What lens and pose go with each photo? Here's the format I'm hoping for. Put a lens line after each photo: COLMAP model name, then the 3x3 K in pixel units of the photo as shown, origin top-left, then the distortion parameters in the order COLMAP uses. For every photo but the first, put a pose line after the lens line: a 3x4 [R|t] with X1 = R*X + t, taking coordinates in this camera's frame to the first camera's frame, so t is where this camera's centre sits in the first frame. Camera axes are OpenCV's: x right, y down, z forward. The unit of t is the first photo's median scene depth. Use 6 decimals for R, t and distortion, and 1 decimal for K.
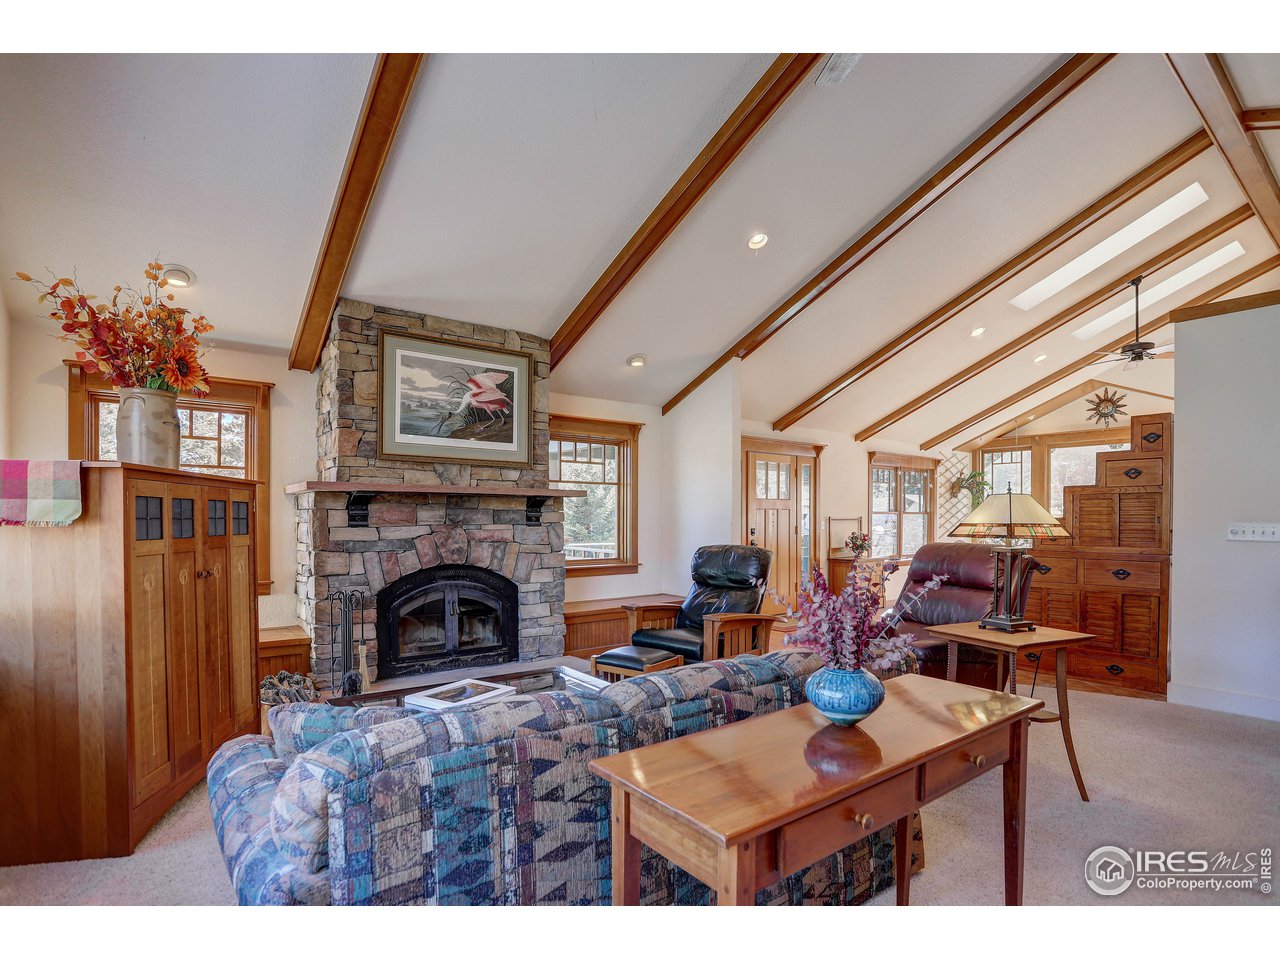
lens RADIAL K [[636.4, 0, 636.0], [0, 636.4, 523.8], [0, 0, 1]] dist [-0.031784, -0.000022]
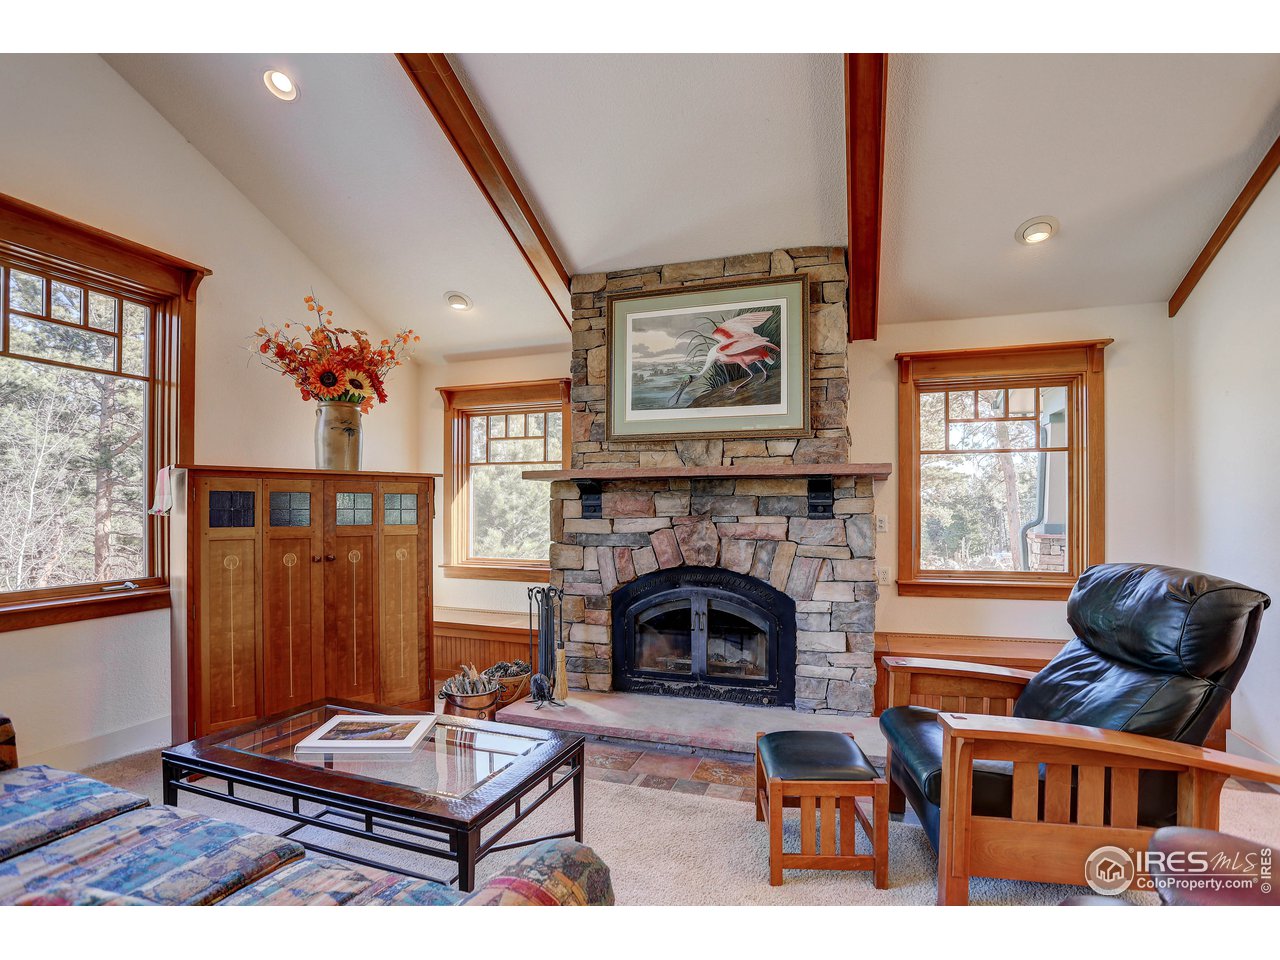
lens RADIAL K [[641.5, 0, 642.1], [0, 641.5, 506.0], [0, 0, 1]] dist [-0.062553, 0.000319]
pose [[0.563558, -0.008850, -0.826029, 0.329992], [-0.002218, 0.999923, -0.012226, -0.001510], [0.826073, 0.008723, 0.563495, 0.485409]]
